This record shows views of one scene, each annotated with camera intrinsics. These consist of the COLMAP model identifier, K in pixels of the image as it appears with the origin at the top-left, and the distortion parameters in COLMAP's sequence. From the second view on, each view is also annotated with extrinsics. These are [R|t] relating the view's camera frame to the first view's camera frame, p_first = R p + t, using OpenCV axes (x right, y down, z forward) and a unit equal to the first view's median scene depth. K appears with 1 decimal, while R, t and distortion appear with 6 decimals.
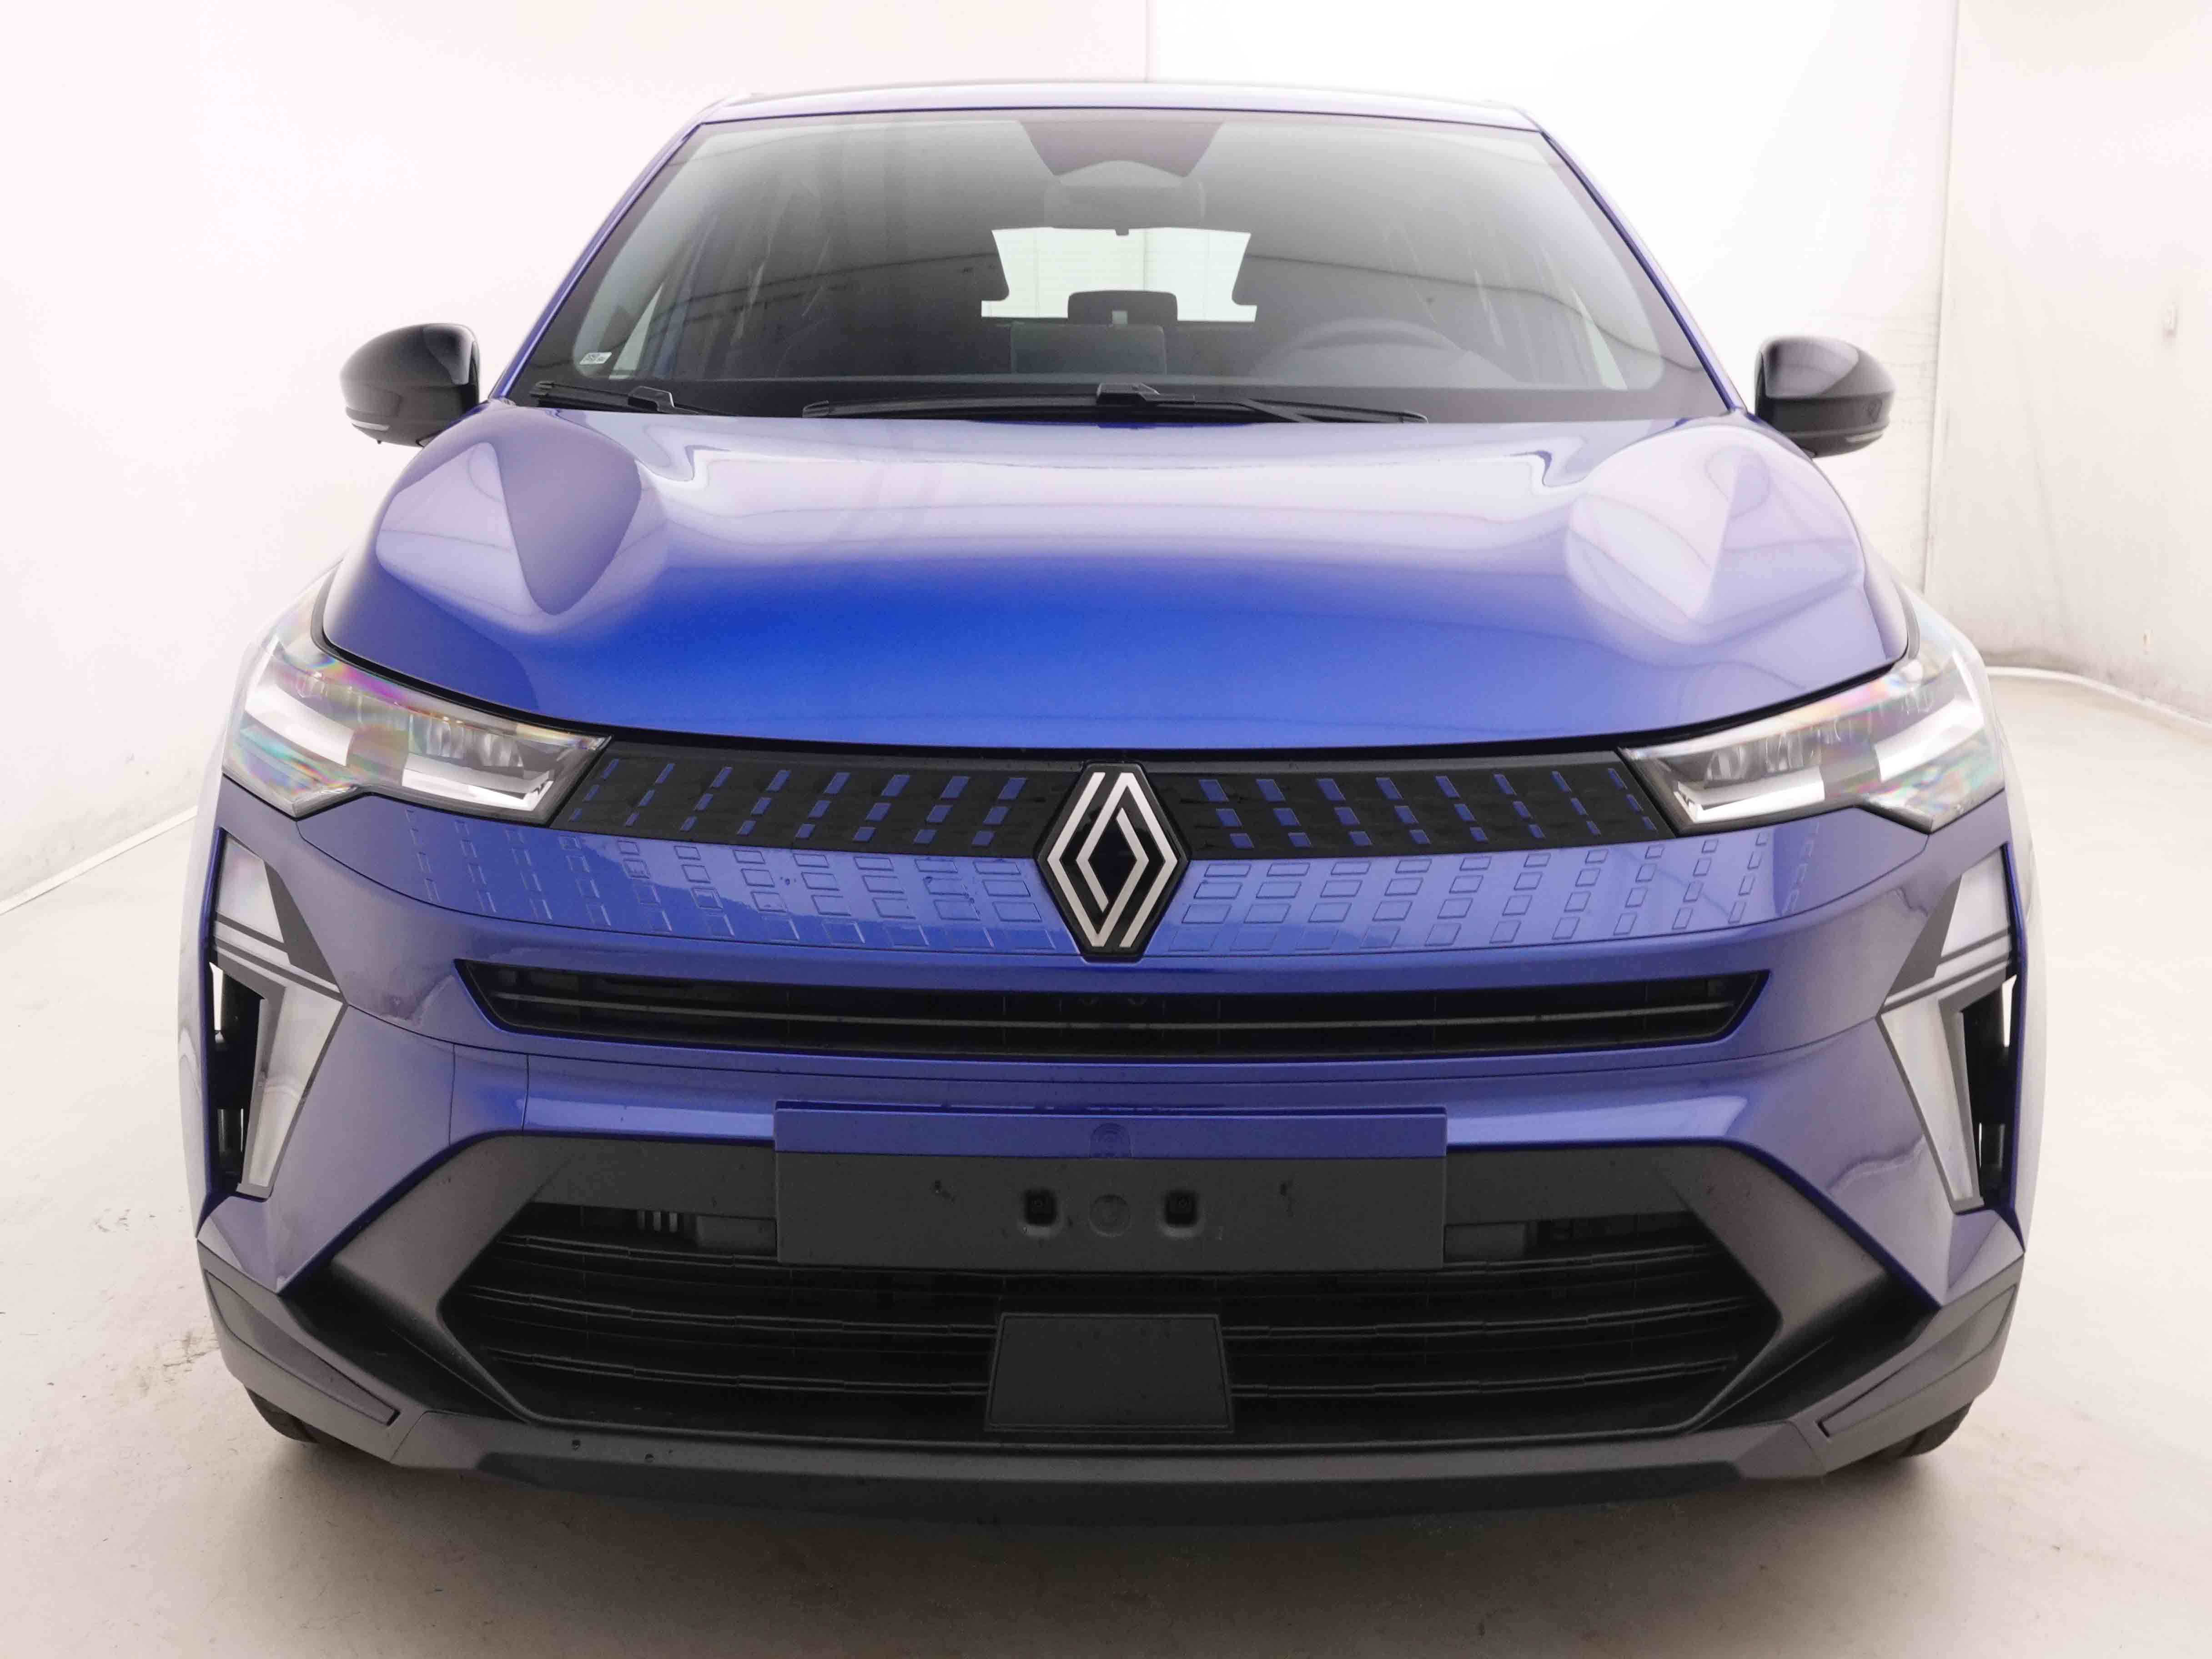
lens RADIAL K [[2584.1, 0, 1105.5], [0, 2584.1, 846.3], [0, 0, 1]] dist [0.137810, 0.000000]
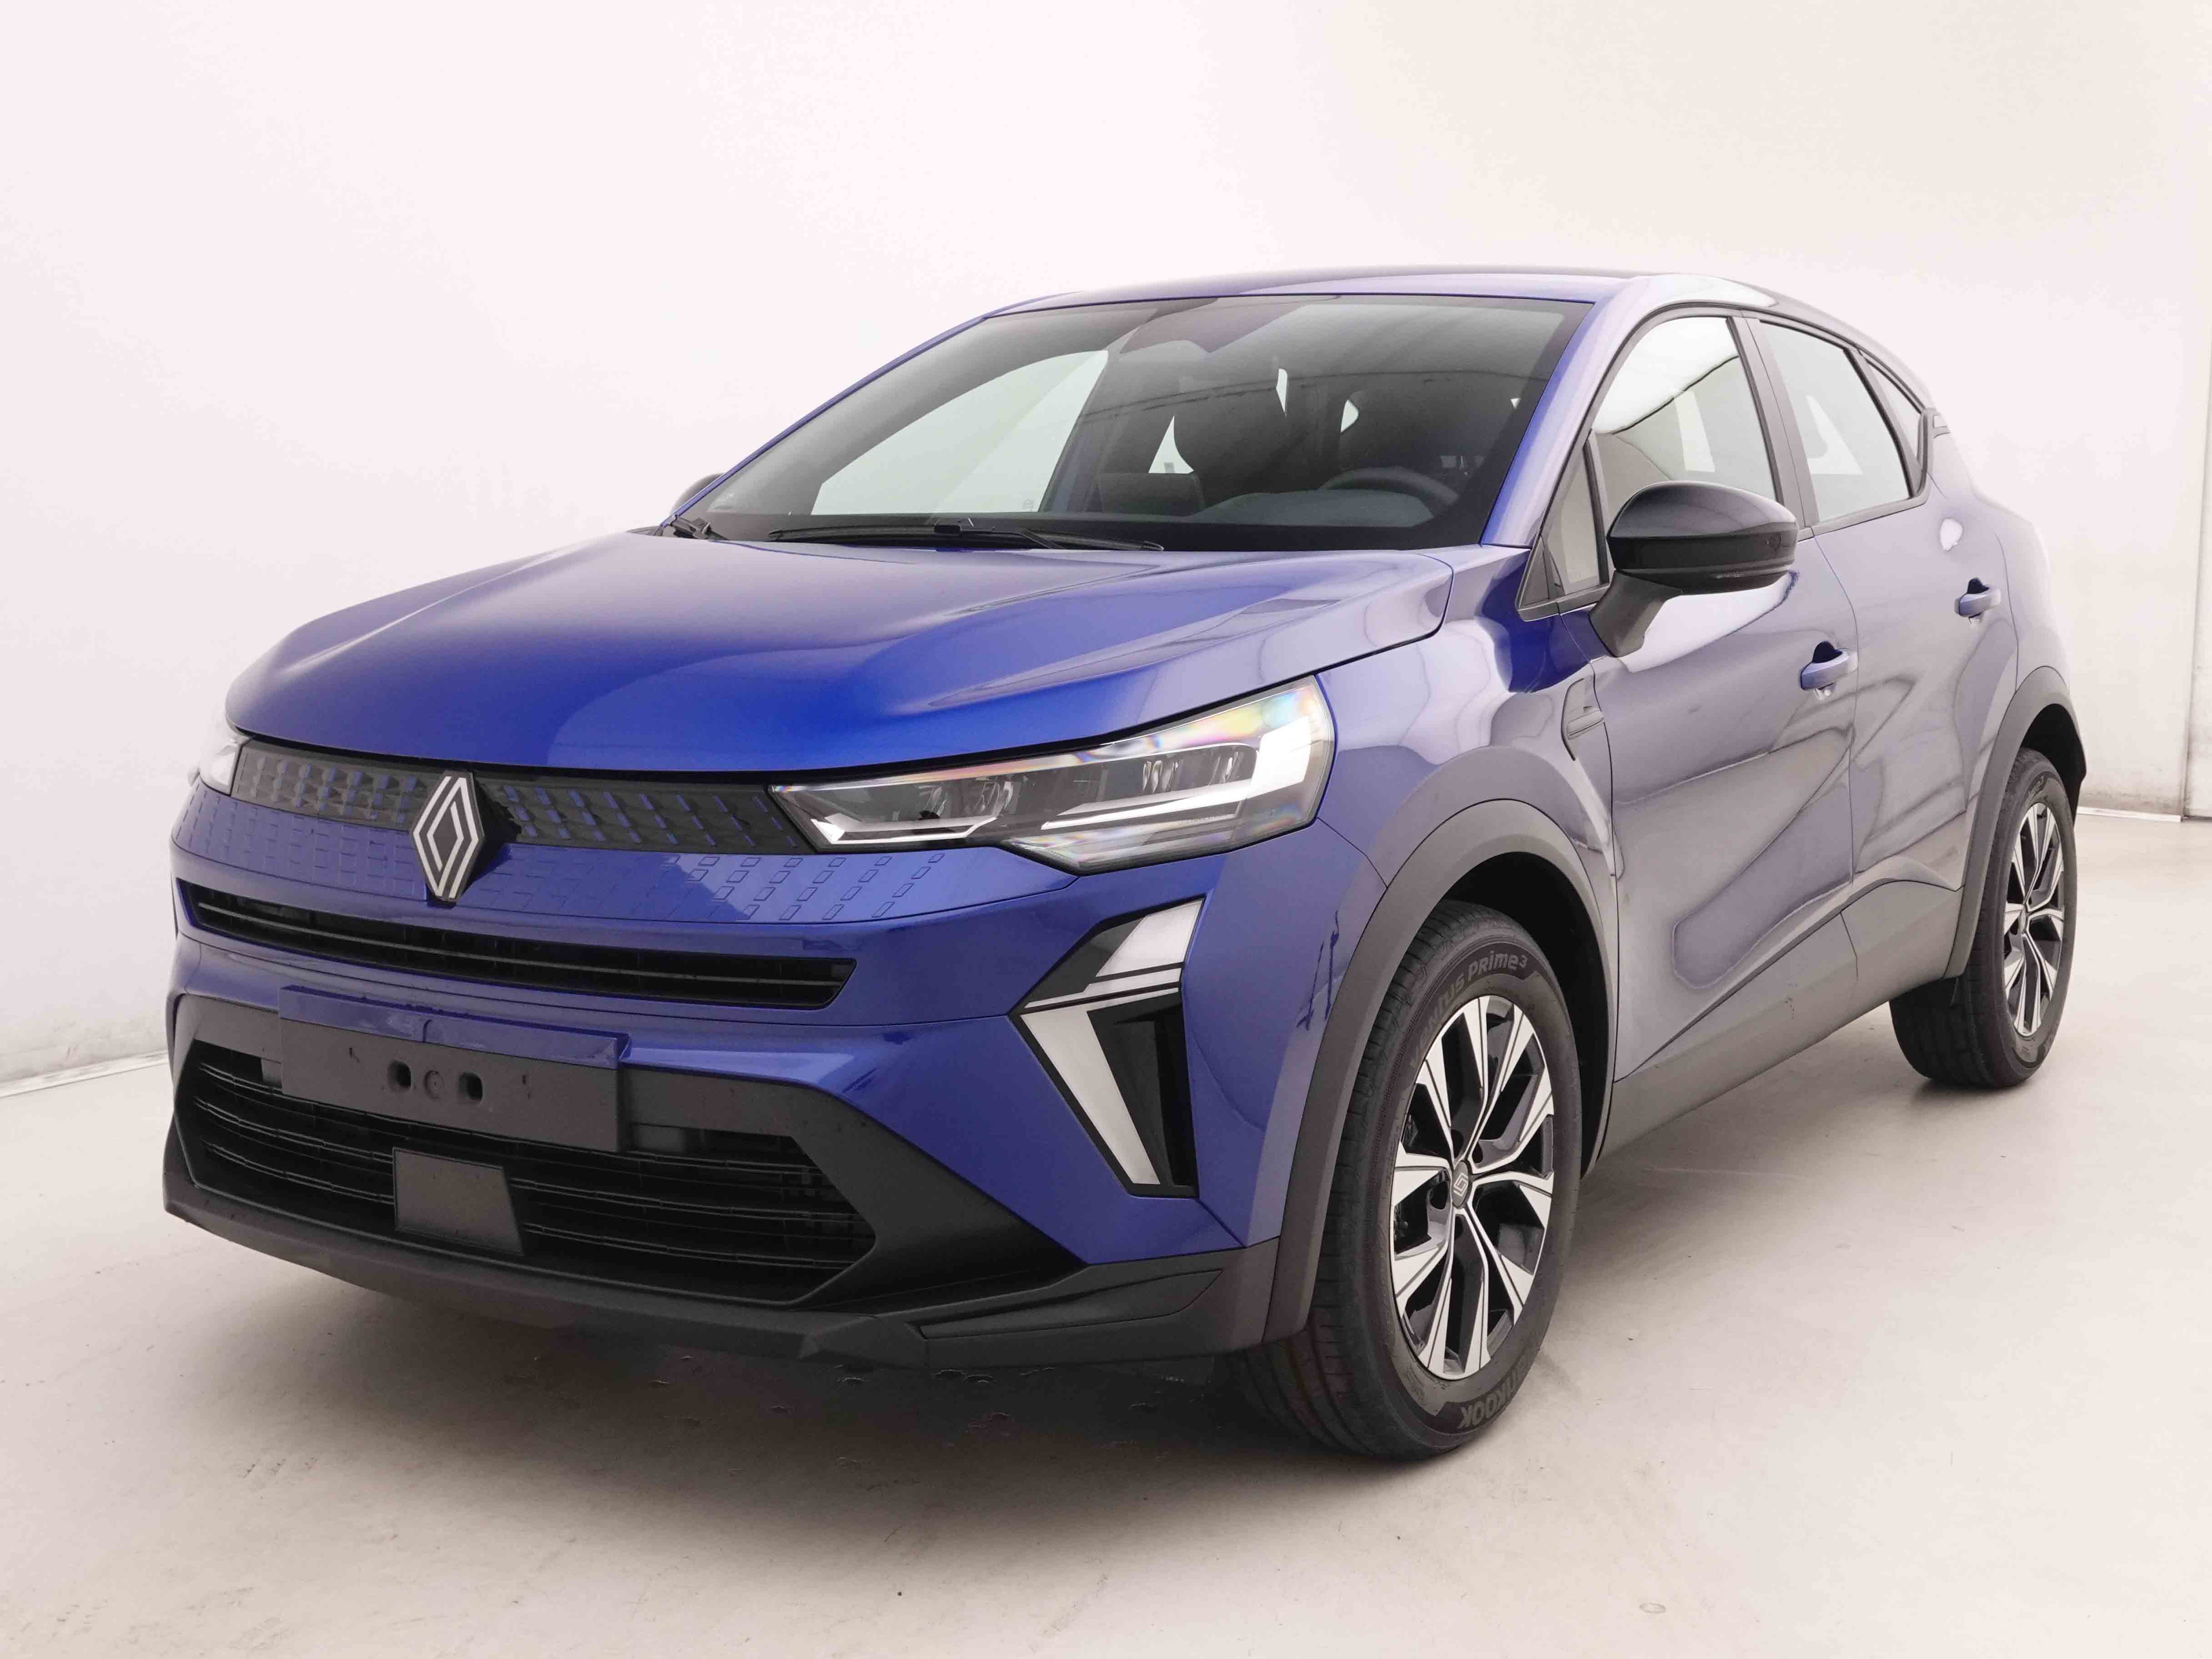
lens RADIAL K [[2584.1, 0, 1109.5], [0, 2584.1, 817.3], [0, 0, 1]] dist [0.137810, 0.000000]
pose [[0.847845, 0.061938, -0.526614, 1.052531], [-0.095793, 0.994705, -0.037233, 0.012720], [0.521519, 0.082014, 0.849289, -0.045515]]
